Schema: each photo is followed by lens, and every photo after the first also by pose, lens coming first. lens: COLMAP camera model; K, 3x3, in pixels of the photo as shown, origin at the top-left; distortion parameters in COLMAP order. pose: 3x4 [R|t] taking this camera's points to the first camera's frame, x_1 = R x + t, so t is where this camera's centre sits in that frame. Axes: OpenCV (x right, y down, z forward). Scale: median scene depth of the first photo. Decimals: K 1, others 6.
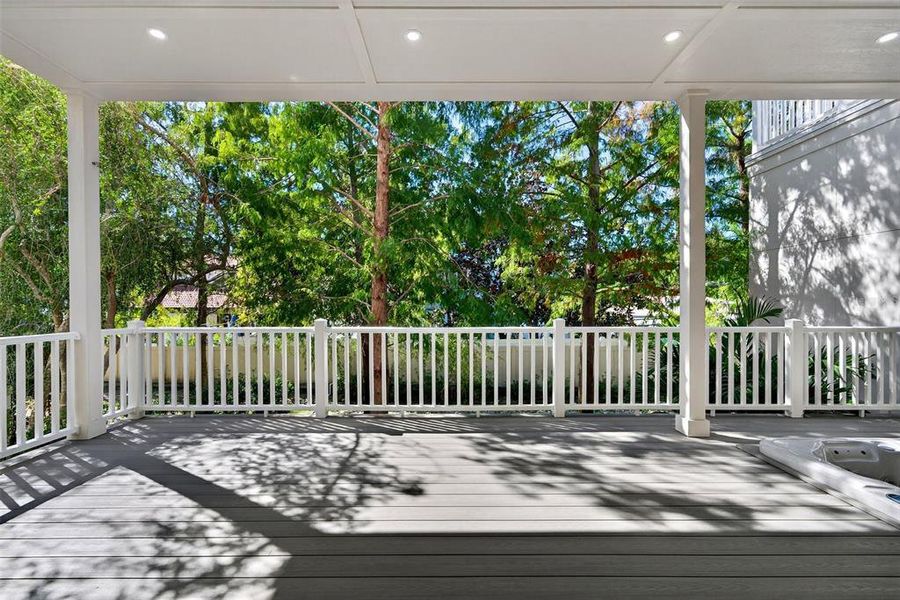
lens RADIAL K [[384.4, 0, 447.0], [0, 384.4, 300.3], [0, 0, 1]] dist [0.001767, 0.000204]
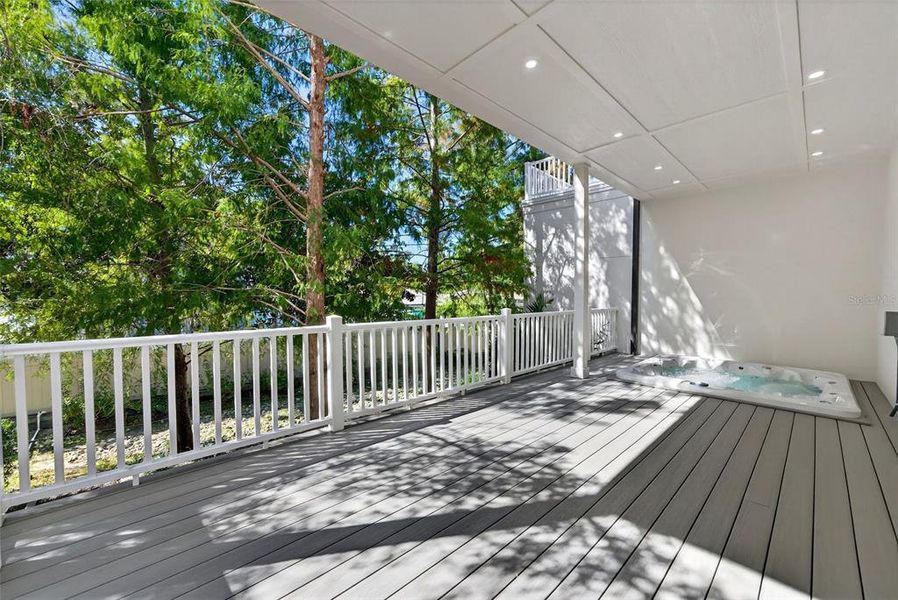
lens RADIAL K [[360.6, 0, 445.7], [0, 360.6, 293.3], [0, 0, 1]] dist [-0.000575, -0.000026]
pose [[0.717397, 0.009304, 0.696603, -0.886549], [-0.014538, 0.999893, 0.001617, 0.002864], [-0.696513, -0.011287, 0.717455, 0.341073]]
